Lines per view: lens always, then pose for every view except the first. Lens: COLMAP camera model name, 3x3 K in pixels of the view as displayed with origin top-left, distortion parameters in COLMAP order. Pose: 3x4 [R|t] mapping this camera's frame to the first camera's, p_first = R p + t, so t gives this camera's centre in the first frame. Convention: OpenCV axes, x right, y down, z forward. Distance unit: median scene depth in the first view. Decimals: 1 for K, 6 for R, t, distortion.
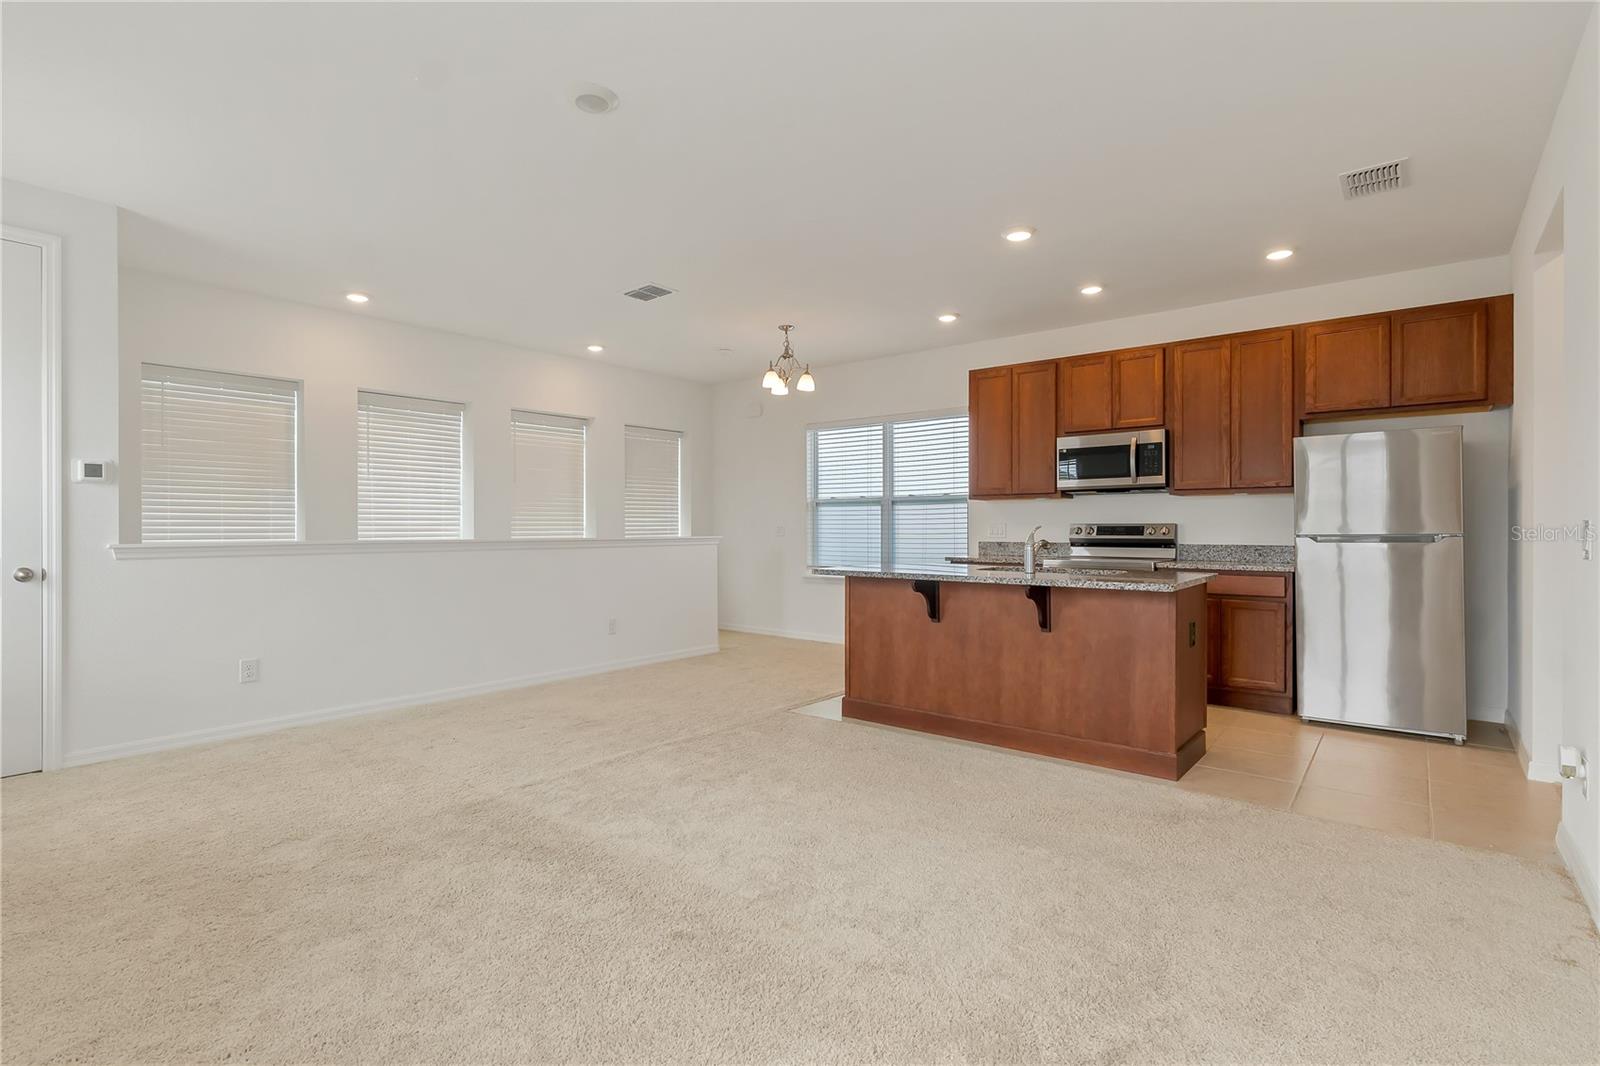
lens RADIAL K [[772.6, 0, 800.7], [0, 772.6, 530.7], [0, 0, 1]] dist [-0.000151, 0.000021]
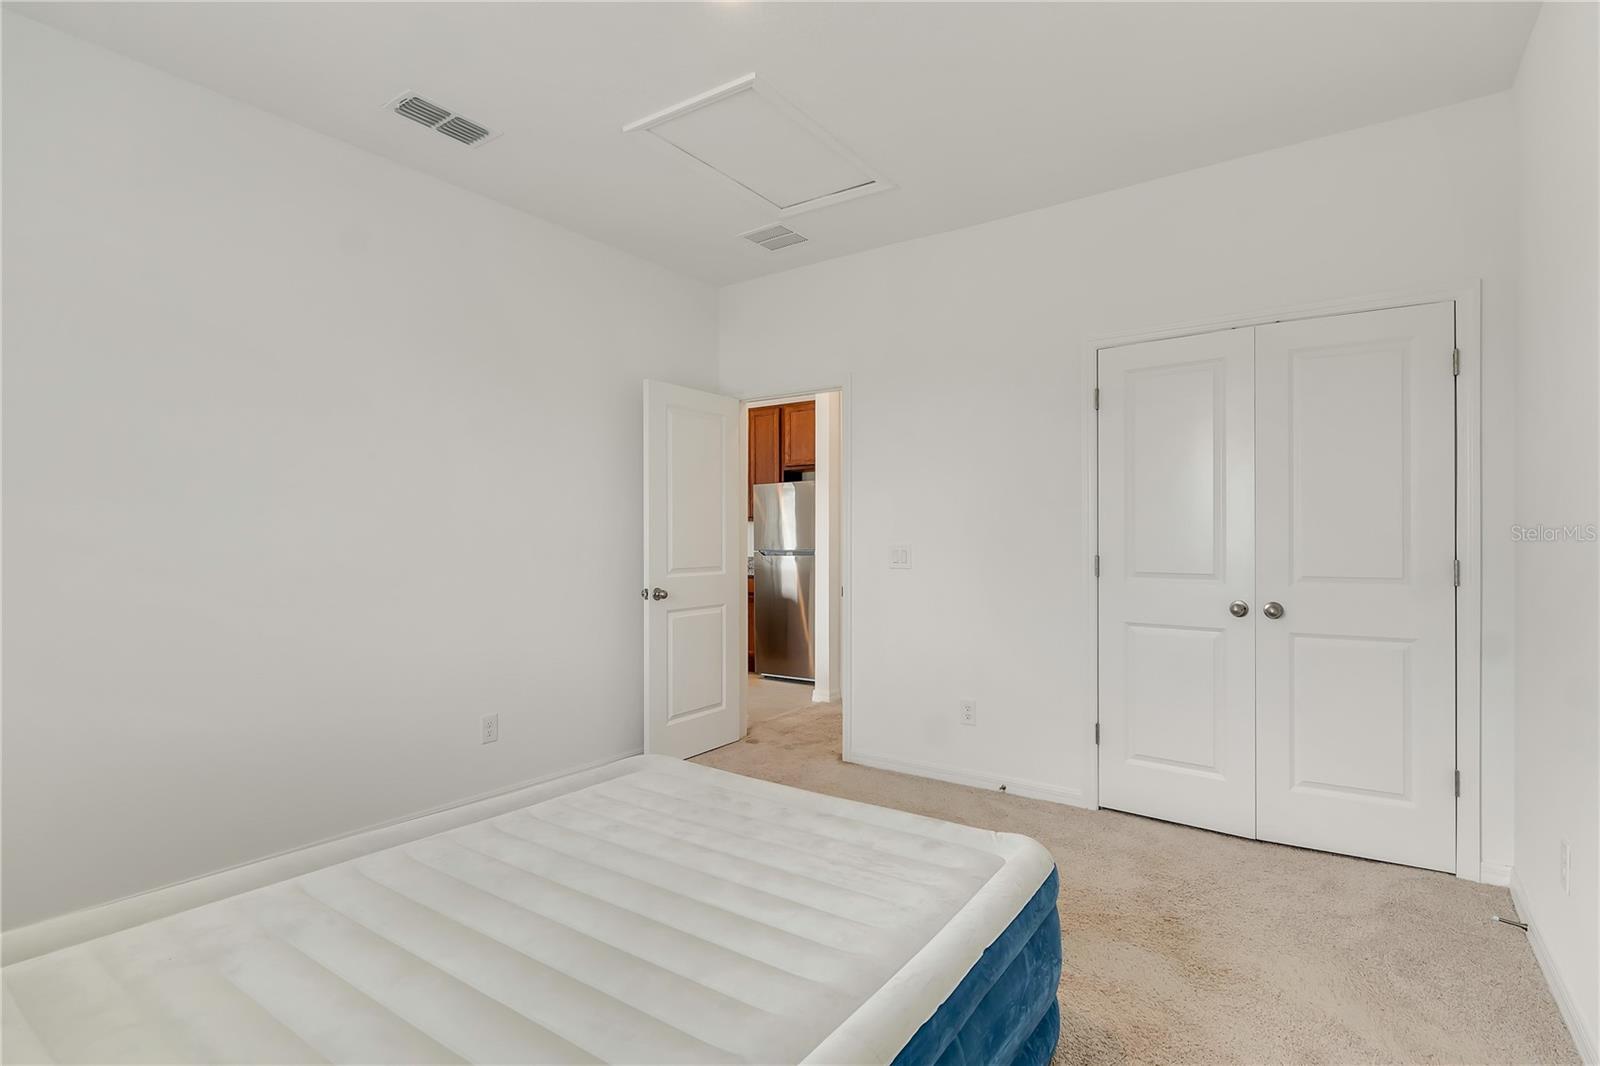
lens RADIAL K [[772.6, 0, 801.8], [0, 772.6, 539.3], [0, 0, 1]] dist [-0.000151, 0.000021]
pose [[0.997586, 0.002760, 0.069384, 0.544517], [-0.002246, 0.999969, -0.007487, -0.004000], [-0.069403, 0.007313, 0.997562, -0.409086]]
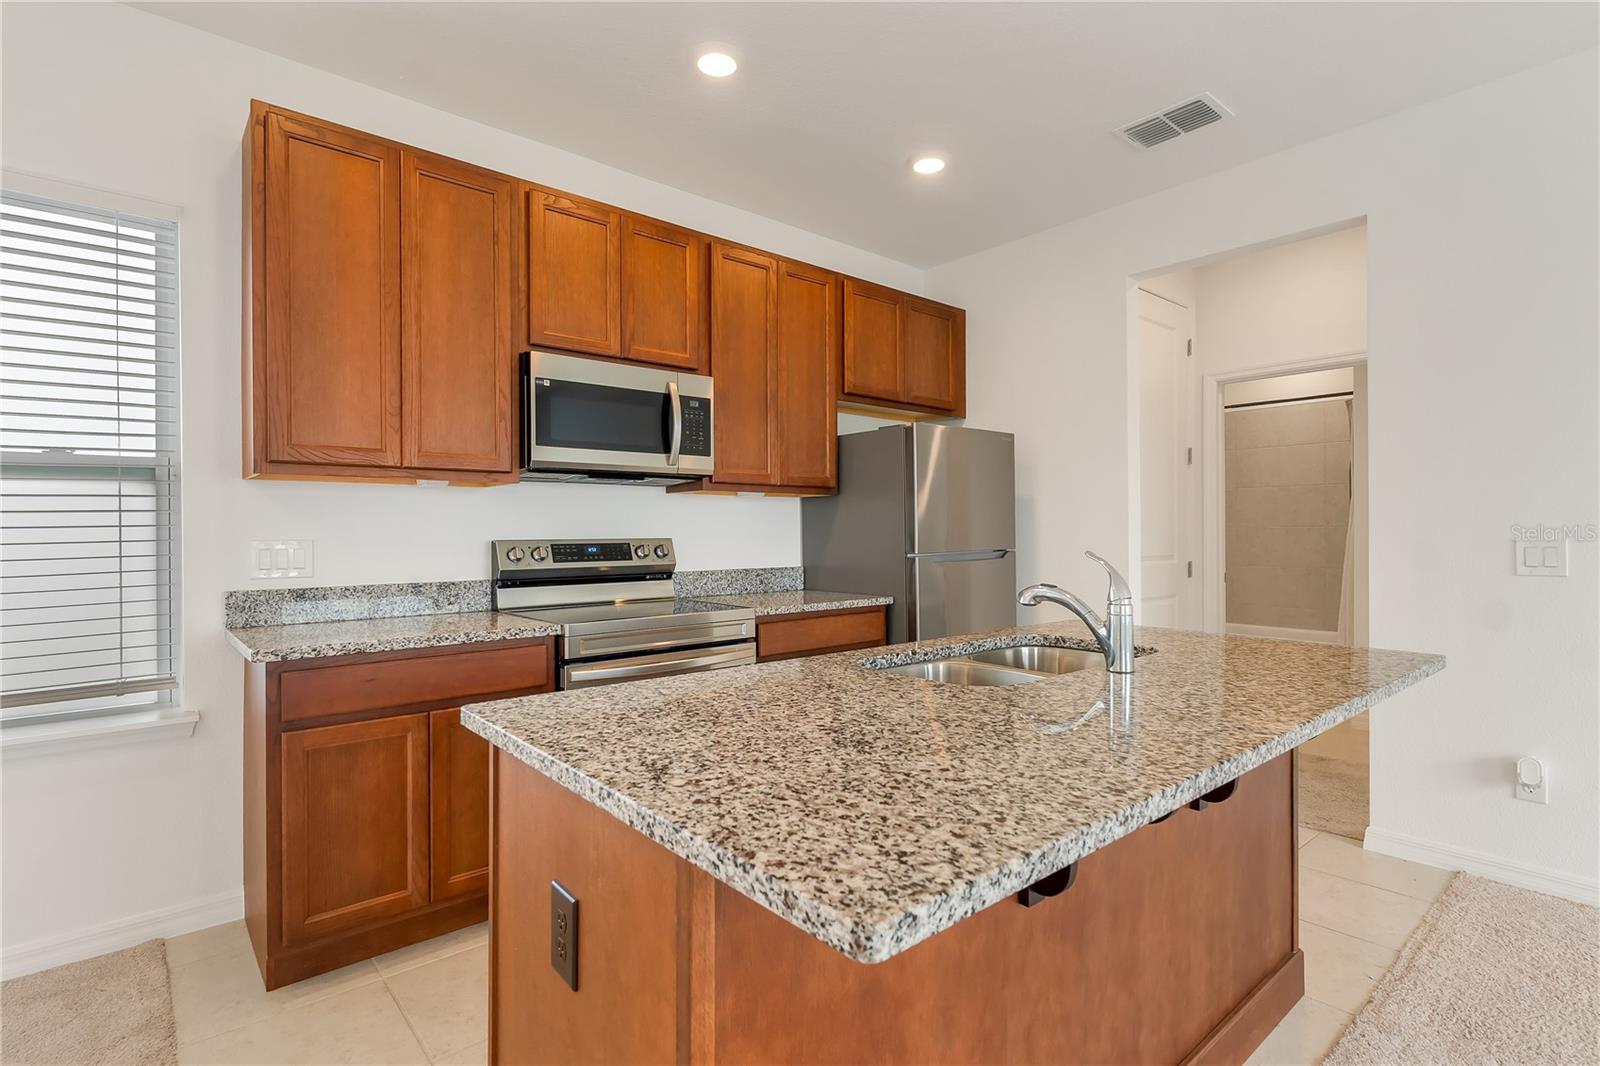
lens RADIAL K [[772.6, 0, 800.6], [0, 772.6, 527.6], [0, 0, 1]] dist [-0.000151, 0.000021]
pose [[0.186520, 0.001738, 0.982450, -0.084370], [0.002492, 0.999994, -0.002242, -0.016135], [-0.982448, 0.002866, 0.186515, 0.788458]]
